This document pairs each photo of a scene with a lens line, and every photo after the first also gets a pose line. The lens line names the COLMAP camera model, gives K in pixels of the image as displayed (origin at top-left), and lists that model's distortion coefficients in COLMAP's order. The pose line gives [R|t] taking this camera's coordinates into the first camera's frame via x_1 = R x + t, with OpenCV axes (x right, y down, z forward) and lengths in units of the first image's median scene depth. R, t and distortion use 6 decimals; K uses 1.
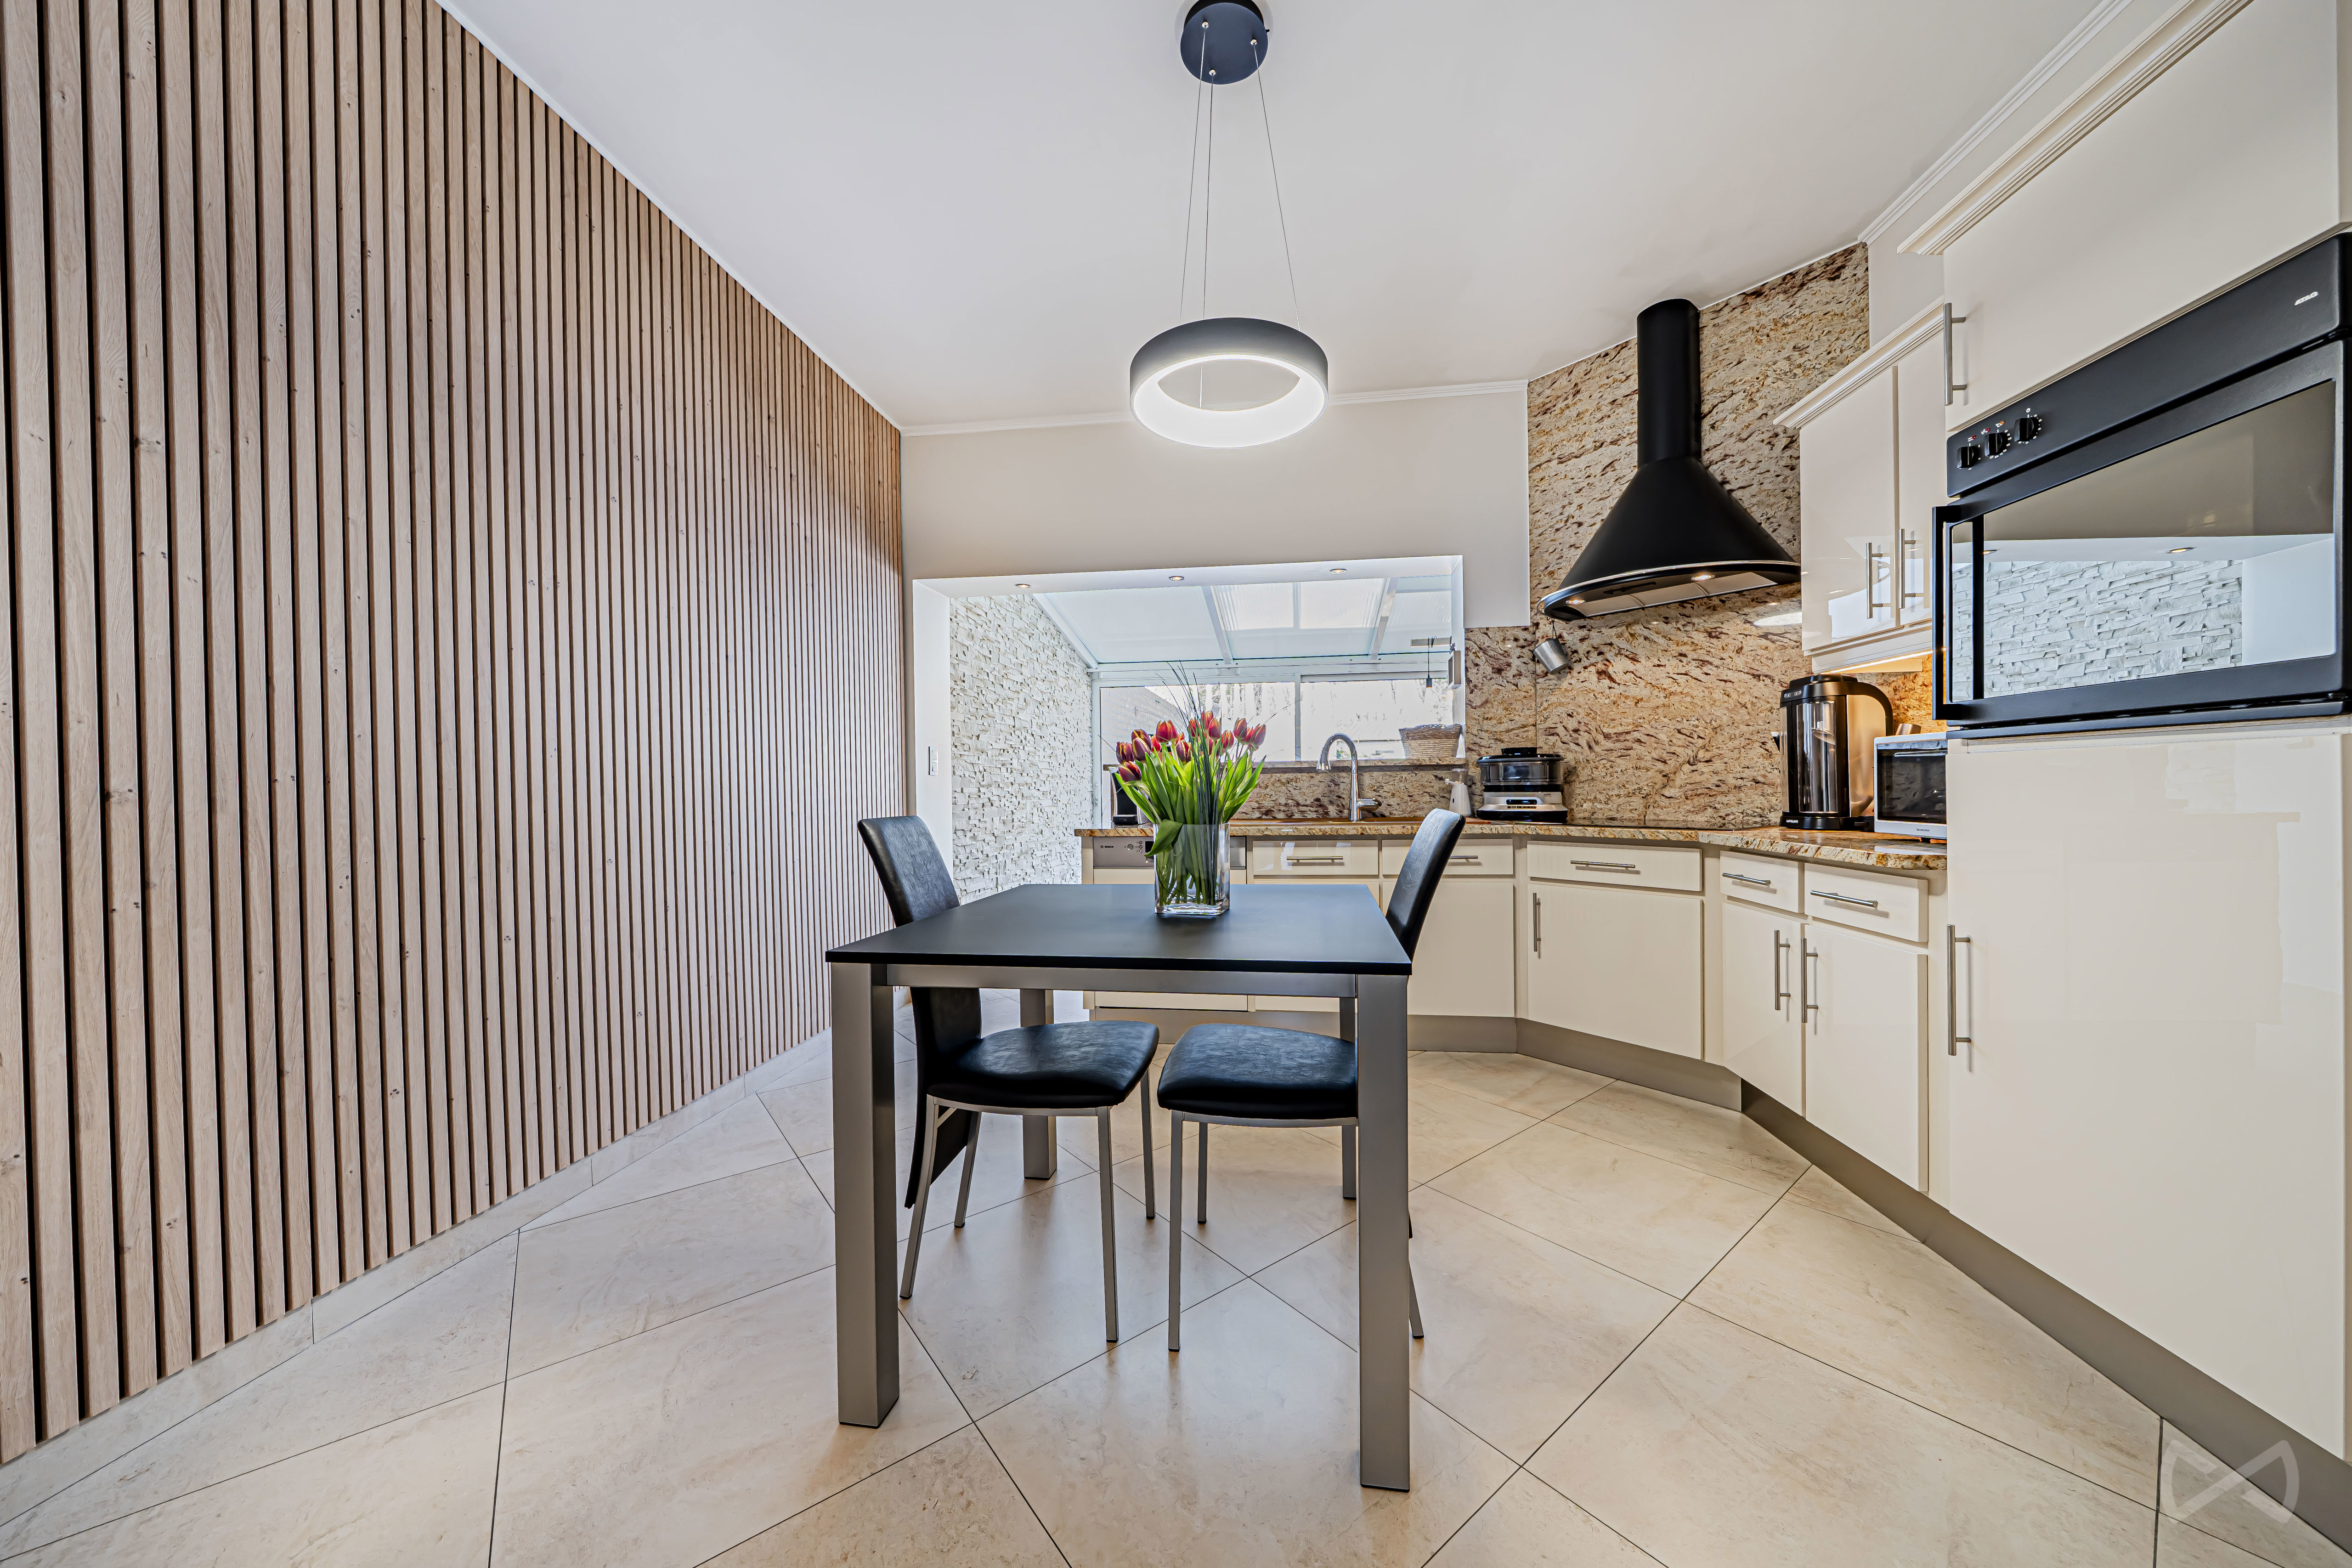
lens RADIAL K [[798.0, 0, 1189.5], [0, 798.0, 791.6], [0, 0, 1]] dist [-0.010171, 0.000285]
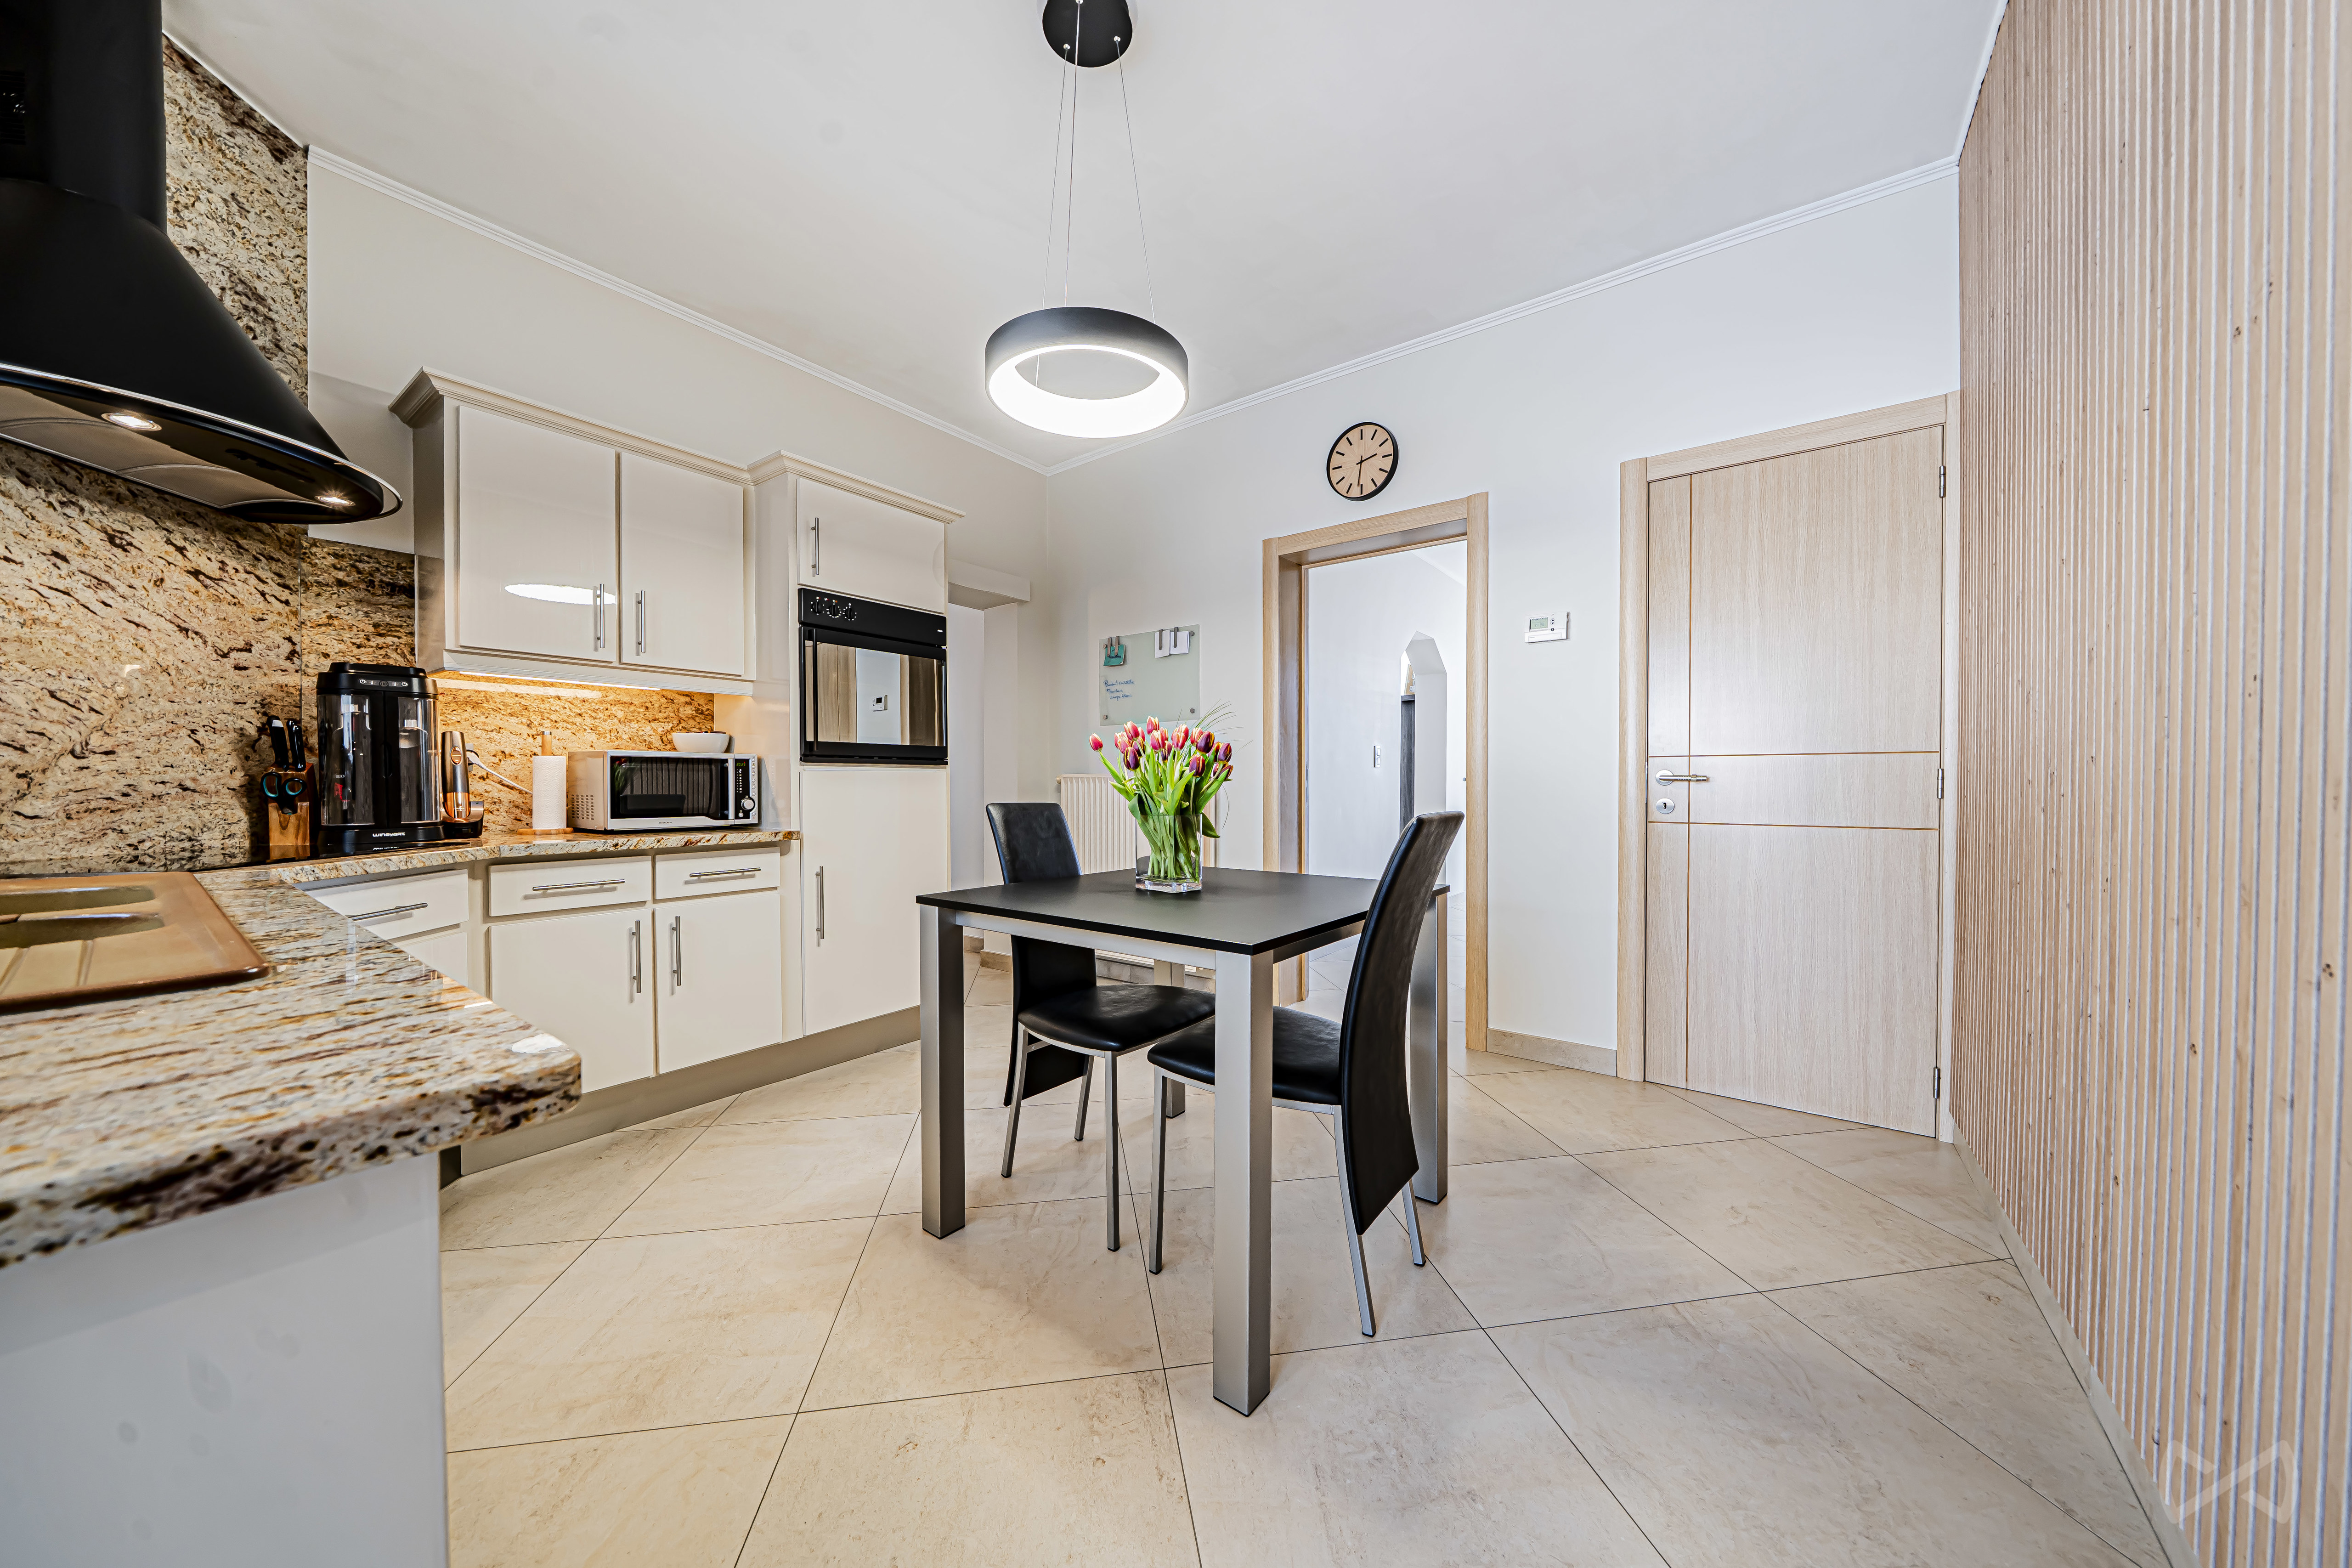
lens RADIAL K [[798.0, 0, 1182.6], [0, 798.0, 790.9], [0, 0, 1]] dist [-0.010171, 0.000285]
pose [[-0.872833, 0.006591, 0.487975, -0.327784], [0.014045, 0.999834, 0.011616, -0.005786], [-0.487817, 0.016993, -0.872780, 1.129567]]
